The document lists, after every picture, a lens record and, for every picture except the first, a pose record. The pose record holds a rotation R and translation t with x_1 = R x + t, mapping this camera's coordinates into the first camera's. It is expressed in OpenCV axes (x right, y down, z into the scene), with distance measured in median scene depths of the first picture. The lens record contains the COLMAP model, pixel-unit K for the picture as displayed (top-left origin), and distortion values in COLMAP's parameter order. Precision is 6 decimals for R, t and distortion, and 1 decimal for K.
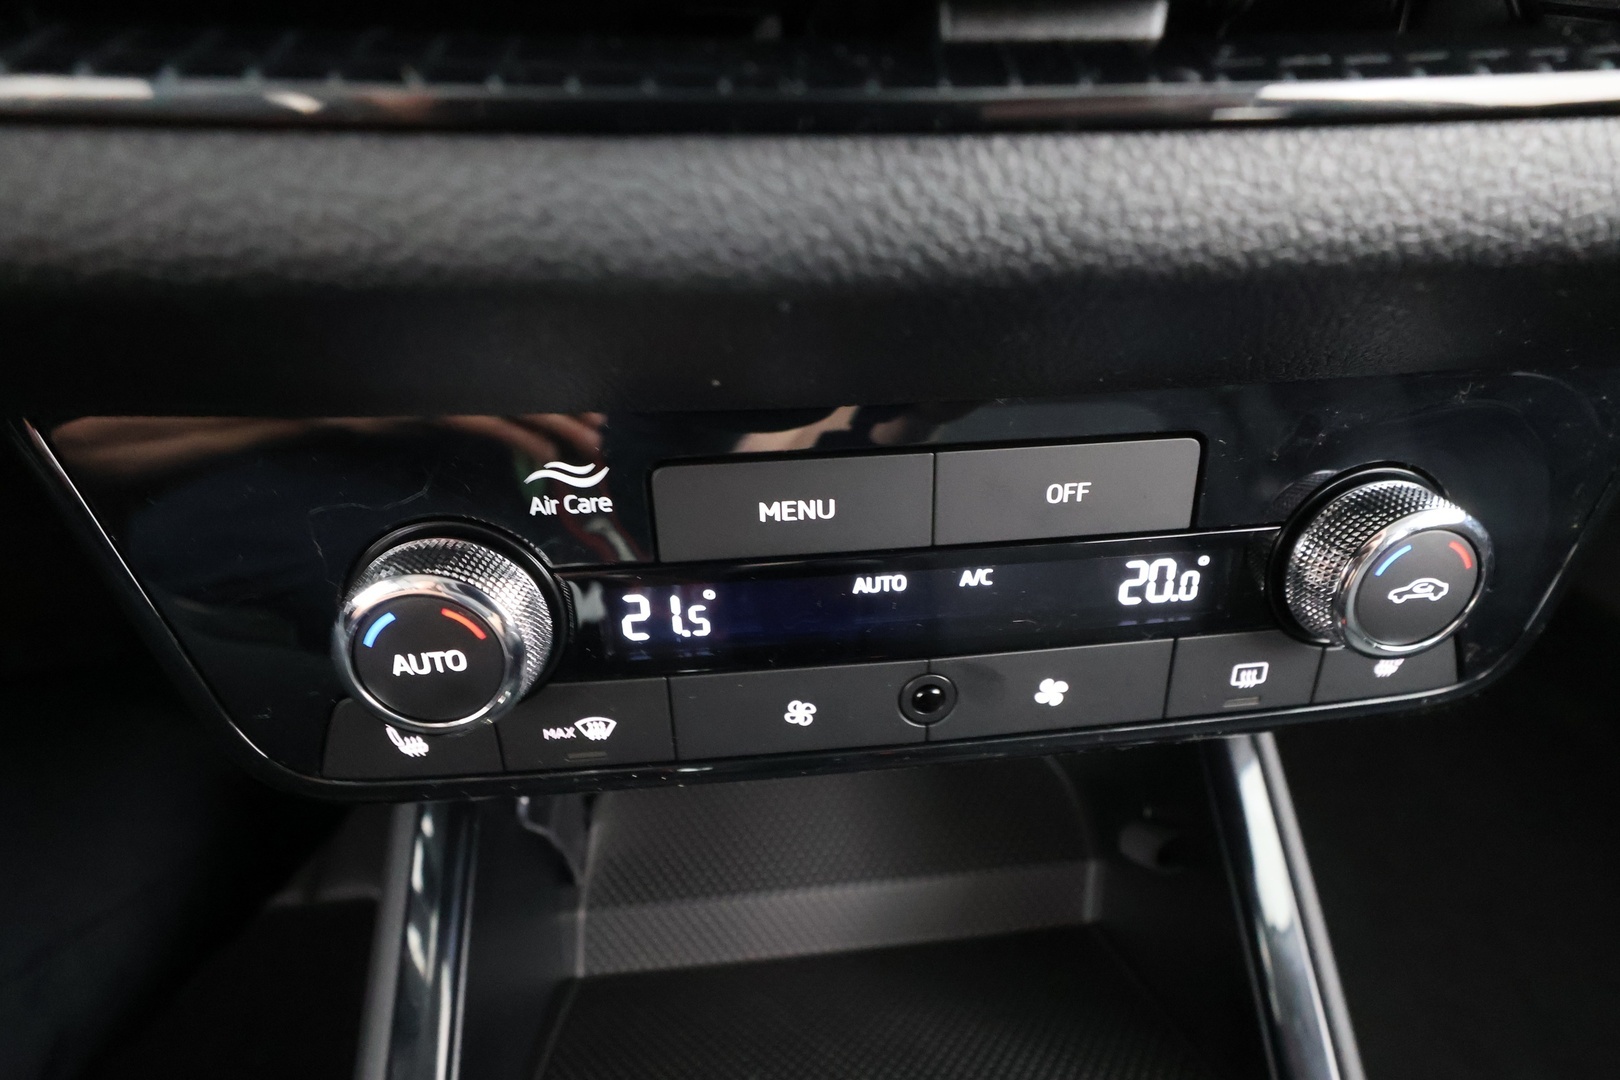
lens RADIAL K [[787.3, 0, 810.0], [0, 787.3, 540.0], [0, 0, 1]] dist [0.005328, 0.000899]
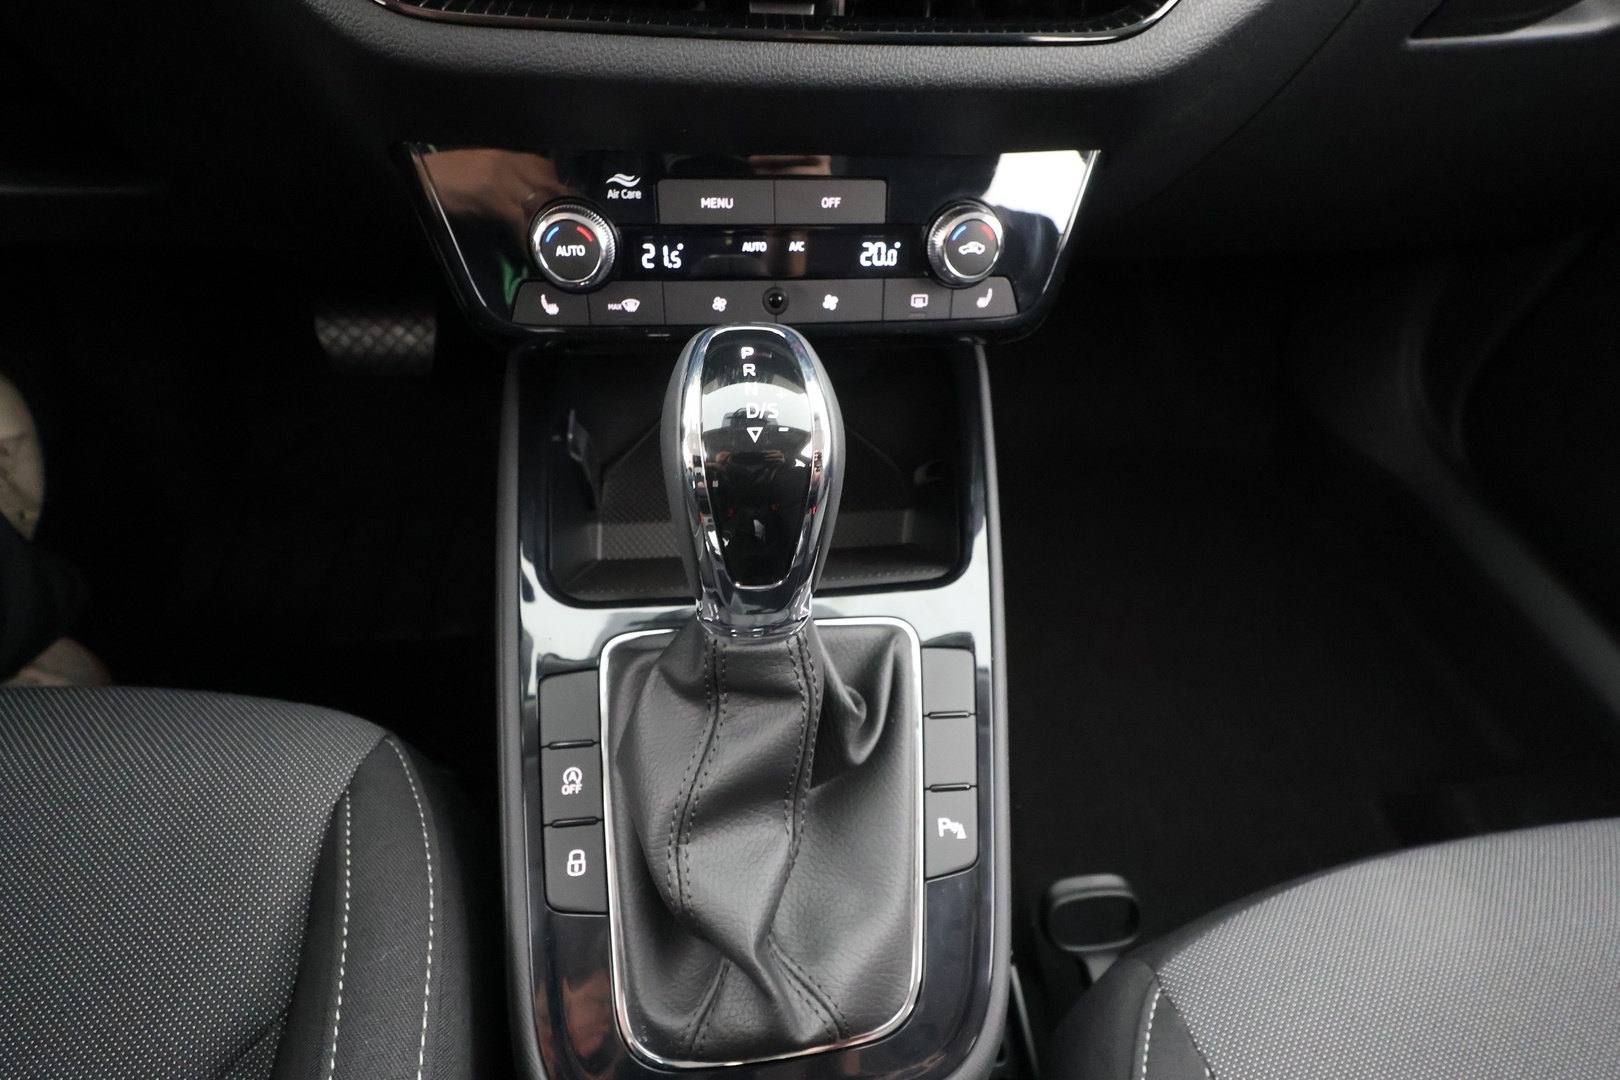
lens RADIAL K [[787.3, 0, 810.0], [0, 787.3, 540.0], [0, 0, 1]] dist [0.005328, 0.000899]
pose [[0.998706, 0.015196, 0.048533, 0.154351], [-0.018971, 0.996749, 0.078305, 0.738860], [-0.047186, -0.079125, 0.995747, -1.397376]]
